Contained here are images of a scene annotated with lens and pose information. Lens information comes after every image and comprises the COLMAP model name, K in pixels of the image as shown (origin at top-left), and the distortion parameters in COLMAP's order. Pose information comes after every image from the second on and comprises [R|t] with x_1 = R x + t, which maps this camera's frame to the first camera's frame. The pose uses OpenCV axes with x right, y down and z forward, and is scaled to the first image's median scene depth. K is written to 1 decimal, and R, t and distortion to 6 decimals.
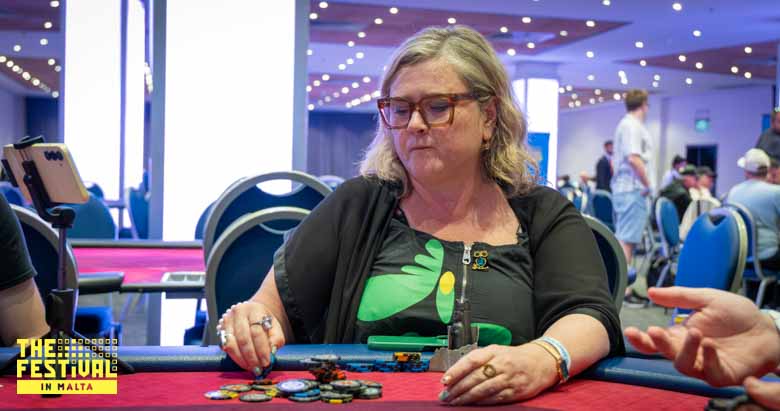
lens RADIAL K [[979.6, 0, 390.0], [0, 979.6, 205.5], [0, 0, 1]] dist [0.019289, 0.019594]
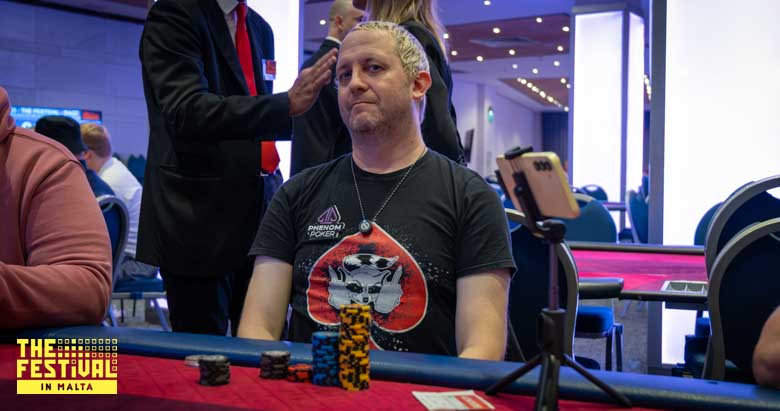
lens RADIAL K [[868.5, 0, 390.0], [0, 868.5, 205.5], [0, 0, 1]] dist [0.081429, -0.555150]
pose [[0.862844, -0.002864, -0.505462, -0.026117], [0.003591, 0.999993, 0.000464, -0.007030], [0.505458, -0.002215, 0.862848, 0.108622]]
